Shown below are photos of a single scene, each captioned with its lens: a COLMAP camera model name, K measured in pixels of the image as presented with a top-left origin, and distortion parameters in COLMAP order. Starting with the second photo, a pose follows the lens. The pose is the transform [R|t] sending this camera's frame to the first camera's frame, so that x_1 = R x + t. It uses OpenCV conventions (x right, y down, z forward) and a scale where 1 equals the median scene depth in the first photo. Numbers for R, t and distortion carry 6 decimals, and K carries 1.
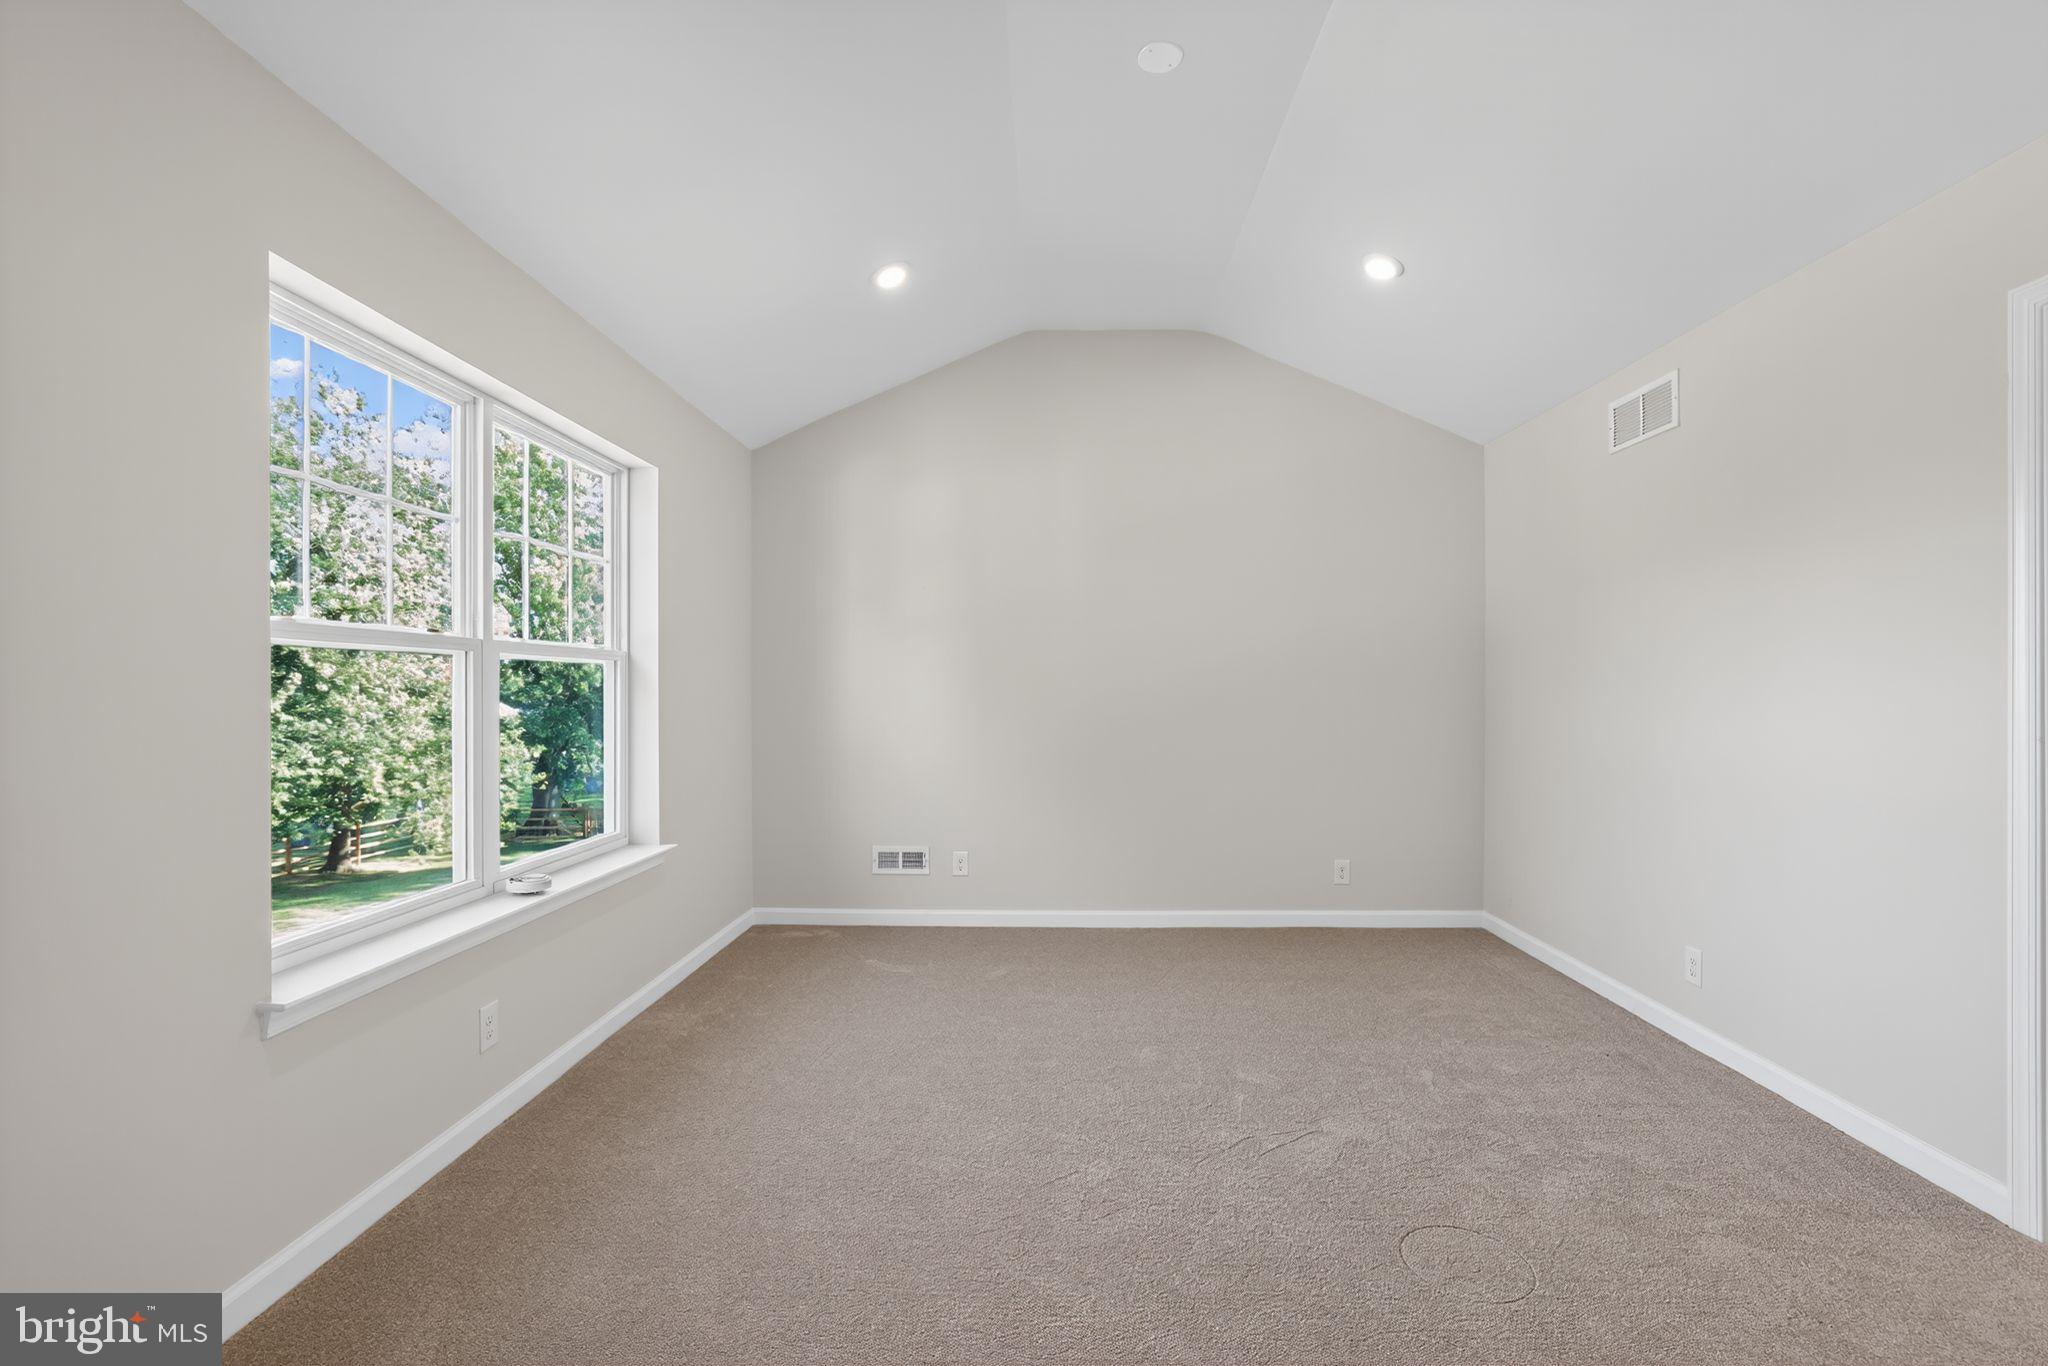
lens RADIAL K [[870.7, 0, 1024.0], [0, 870.7, 683.0], [0, 0, 1]] dist [-0.038293, 0.012267]
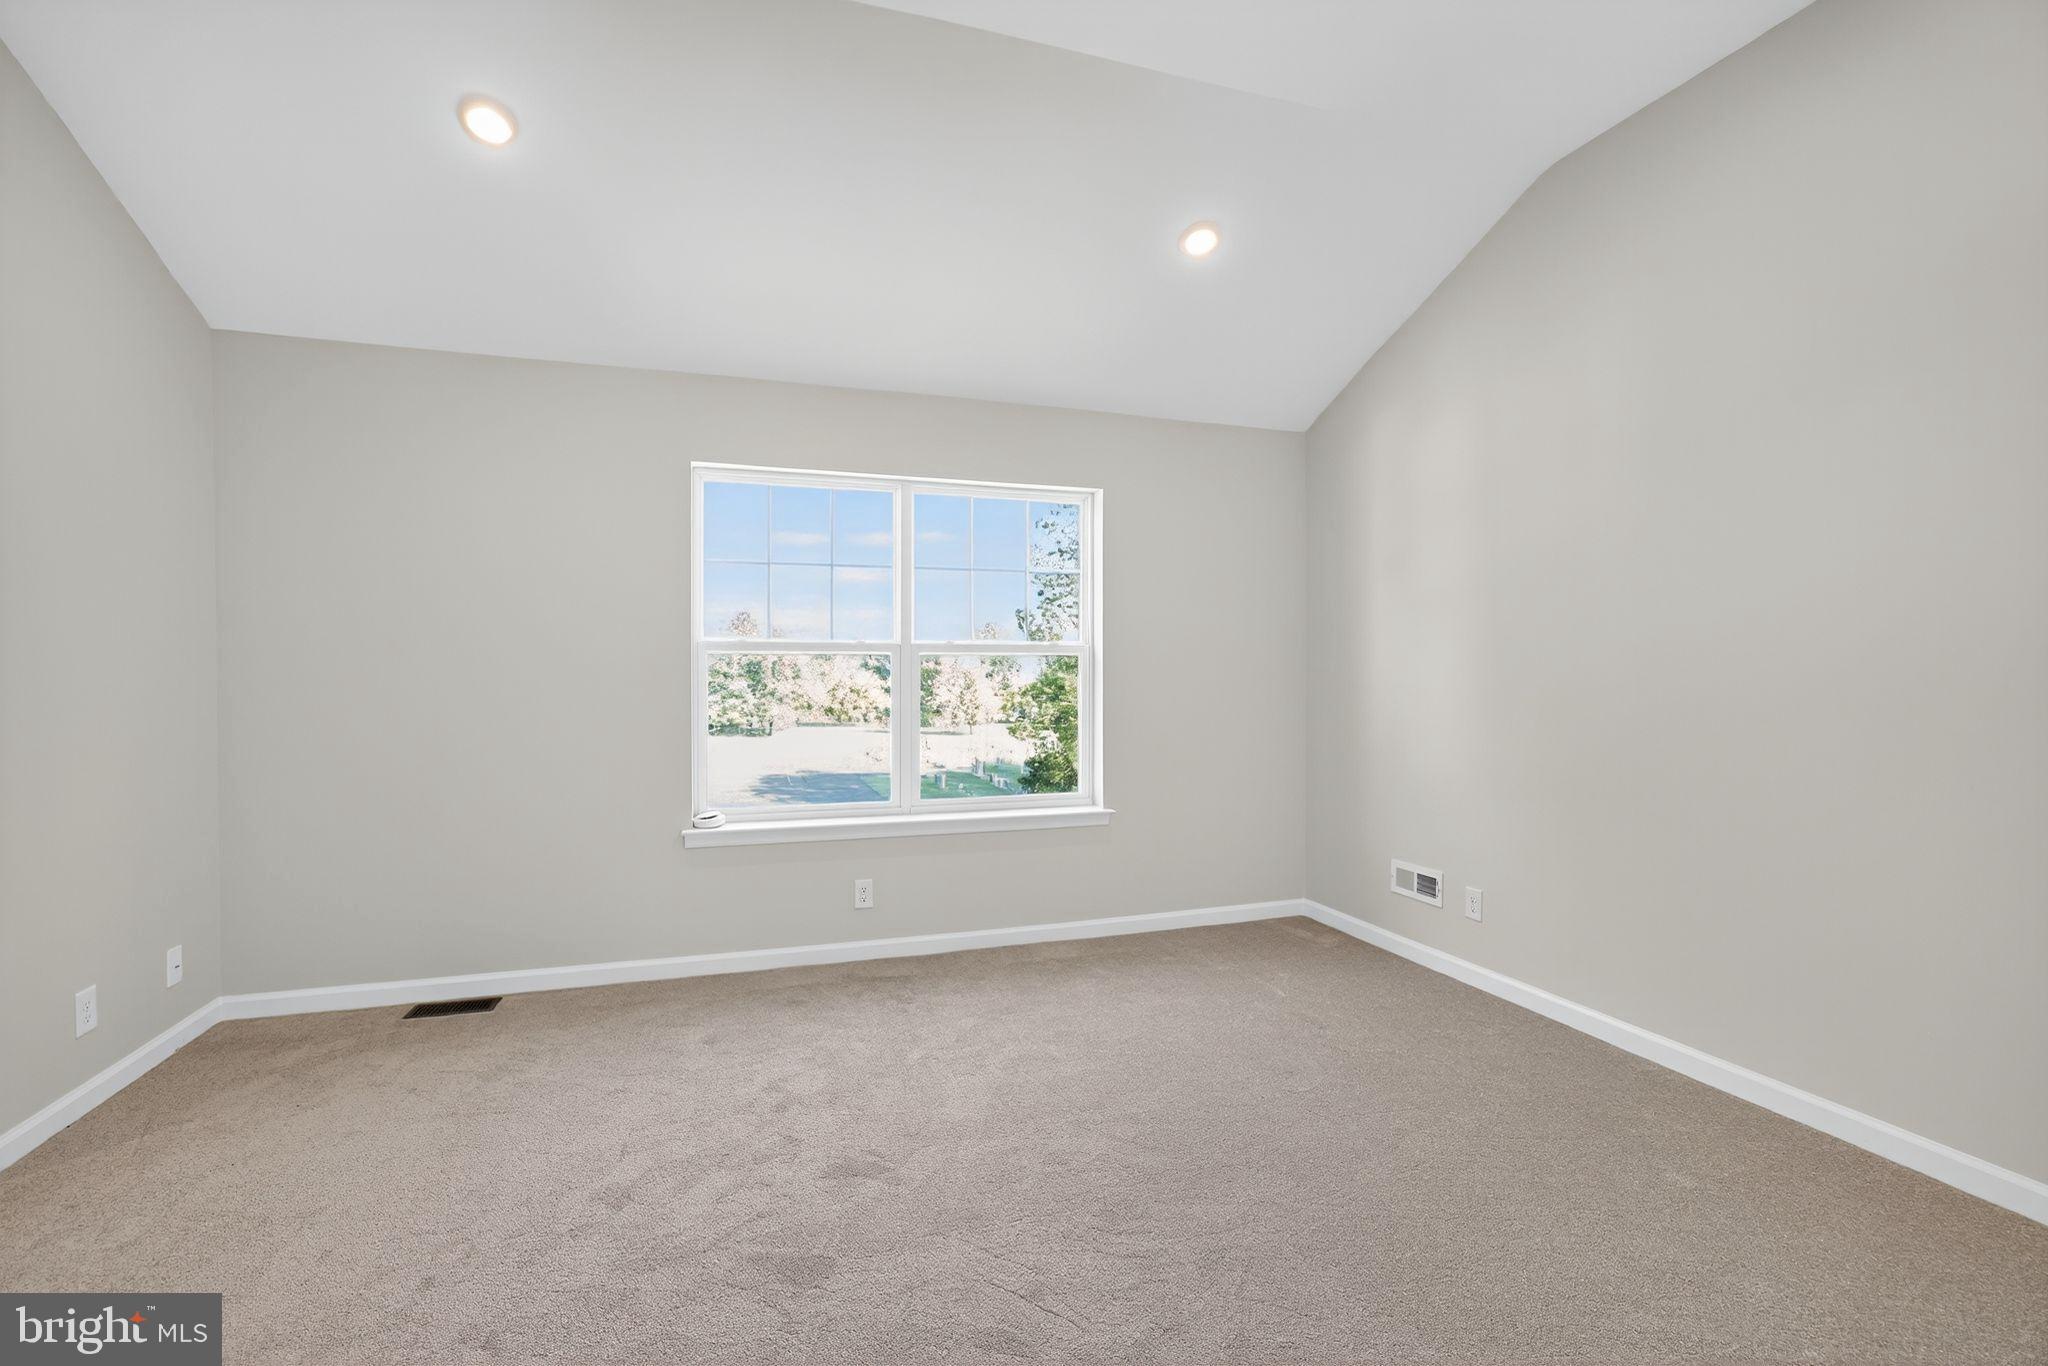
lens RADIAL K [[870.7, 0, 1024.0], [0, 870.7, 683.0], [0, 0, 1]] dist [-0.038293, 0.012267]
pose [[0.344257, 0.010407, -0.938818, 0.499899], [0.007701, 0.999874, 0.013907, -0.000417], [0.938844, -0.012017, 0.344134, 0.369300]]
